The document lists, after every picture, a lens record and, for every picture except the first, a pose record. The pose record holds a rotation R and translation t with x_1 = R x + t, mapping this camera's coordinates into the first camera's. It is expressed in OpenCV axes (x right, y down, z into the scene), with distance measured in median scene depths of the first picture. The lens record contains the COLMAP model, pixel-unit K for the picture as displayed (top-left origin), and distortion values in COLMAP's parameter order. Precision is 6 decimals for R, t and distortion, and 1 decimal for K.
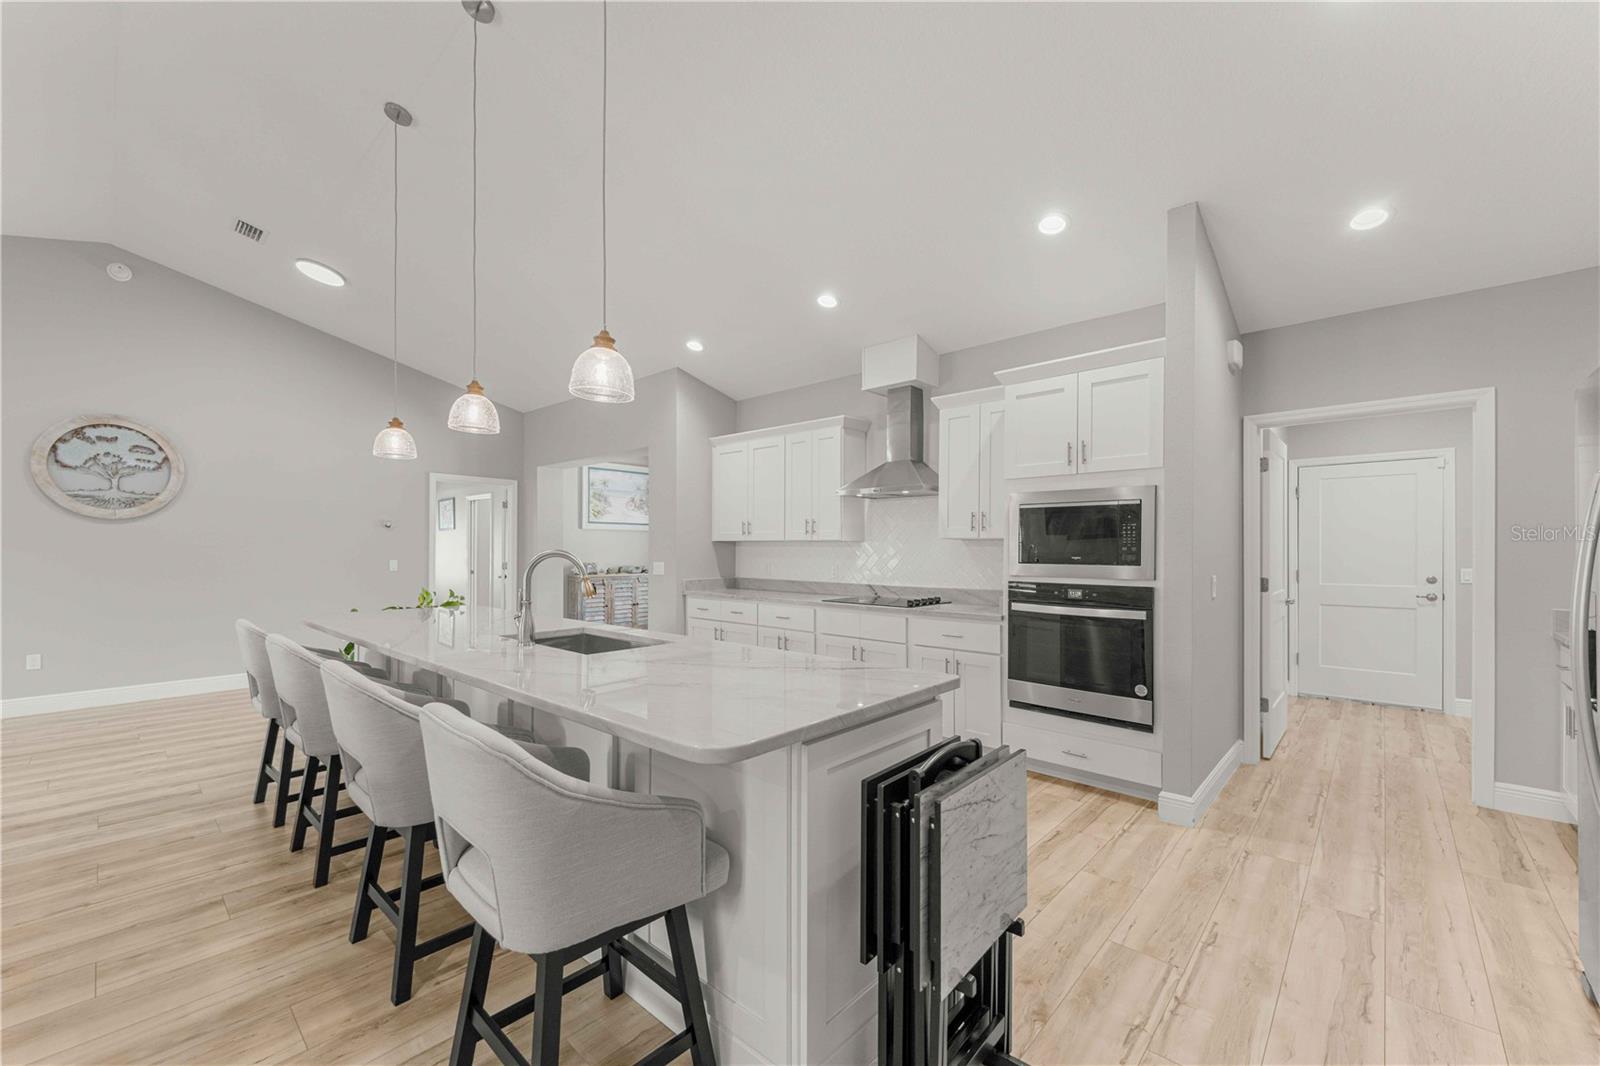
lens RADIAL K [[626.8, 0, 779.0], [0, 626.8, 553.5], [0, 0, 1]] dist [0.013505, -0.002091]
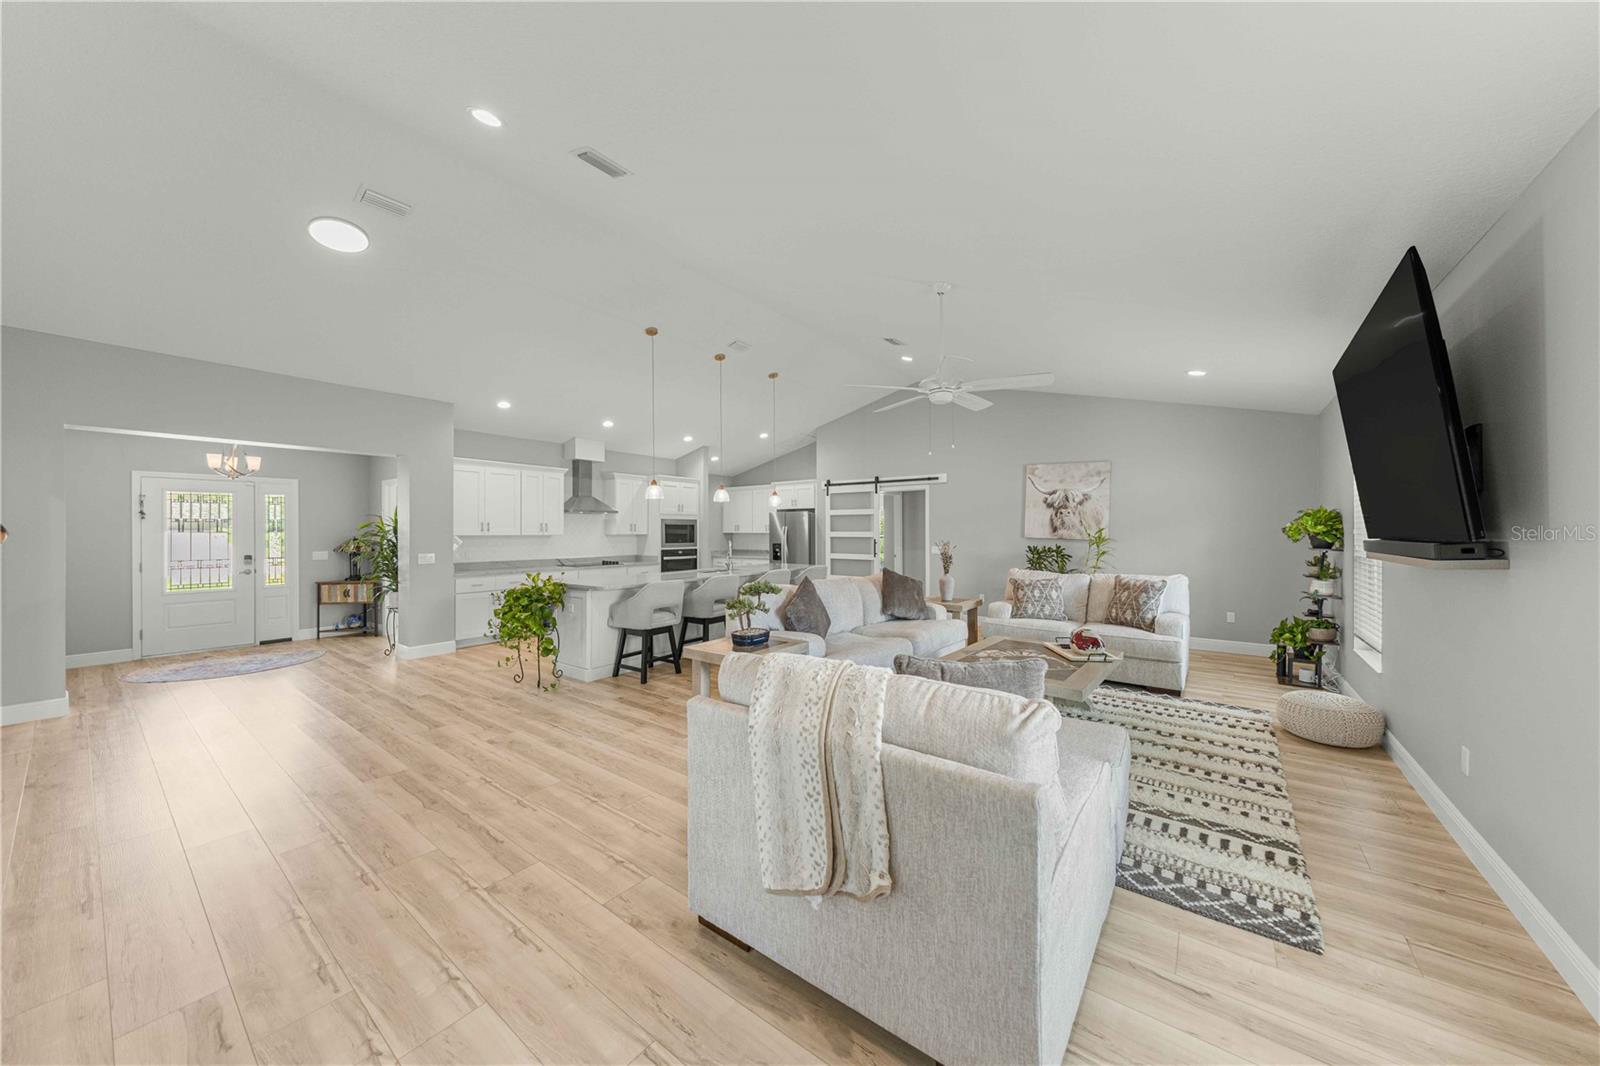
lens RADIAL K [[546.6, 0, 814.5], [0, 546.6, 532.7], [0, 0, 1]] dist [0.005573, -0.000996]
pose [[-0.110351, -0.007683, 0.993863, -1.544947], [0.006732, 0.999941, 0.008478, -0.034696], [-0.993870, 0.007627, -0.110292, 0.430092]]
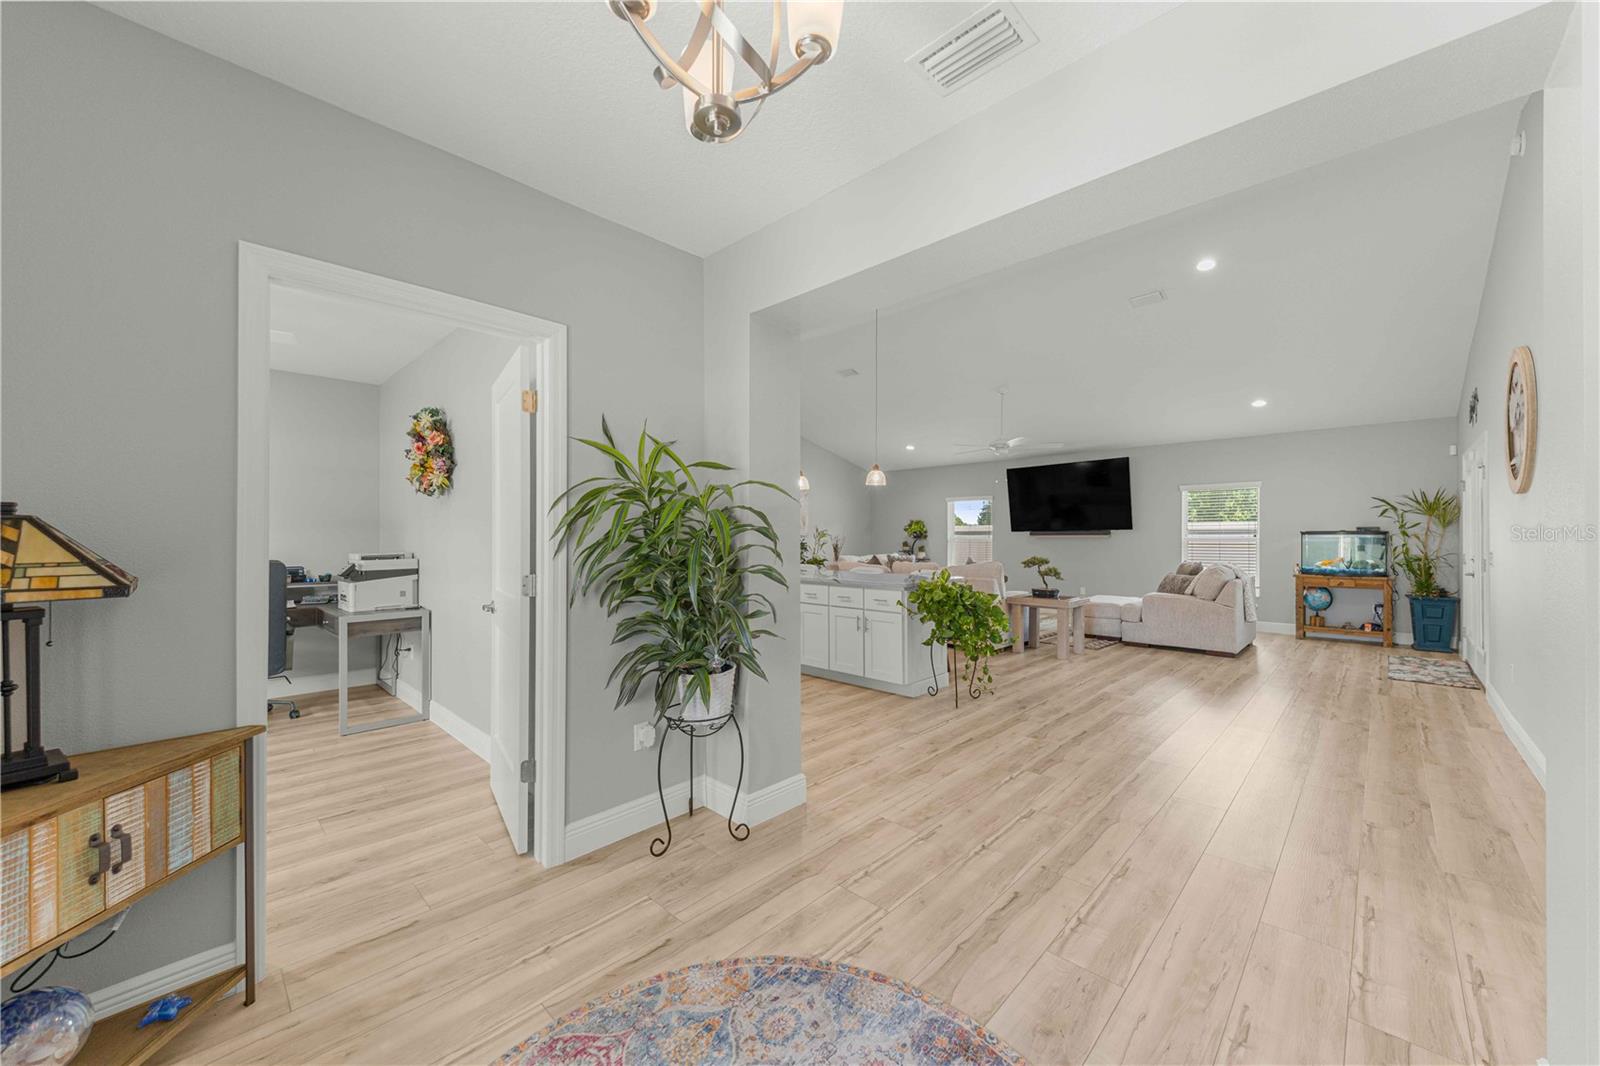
lens RADIAL K [[596.4, 0, 789.6], [0, 596.4, 528.1], [0, 0, 1]] dist [0.006214, -0.000759]
pose [[-0.999386, -0.004642, 0.034735, -0.258625], [-0.004954, 0.999948, -0.008910, -0.007498], [-0.034692, -0.009077, -0.999357, 1.758317]]
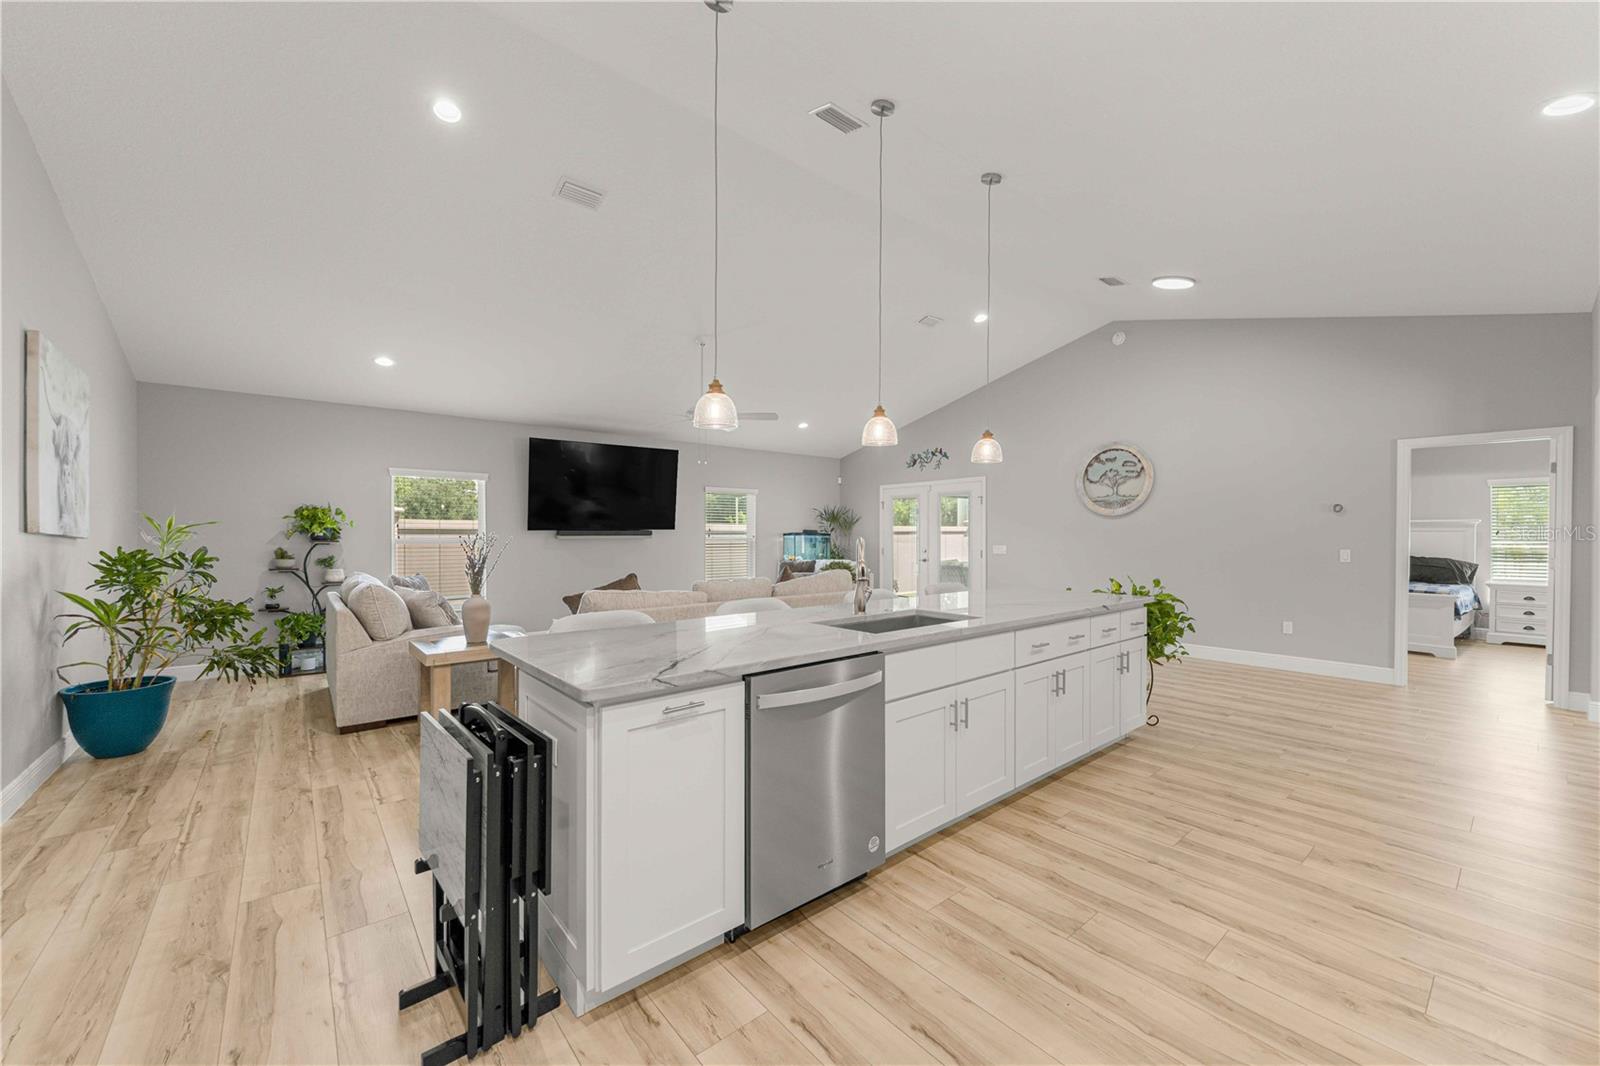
lens RADIAL K [[626.8, 0, 809.7], [0, 626.8, 534.1], [0, 0, 1]] dist [0.013505, -0.002091]
pose [[-0.119289, -0.006804, -0.992836, 0.421818], [-0.004342, 0.999971, -0.006331, -0.002570], [0.992850, 0.003555, -0.119316, 0.511167]]
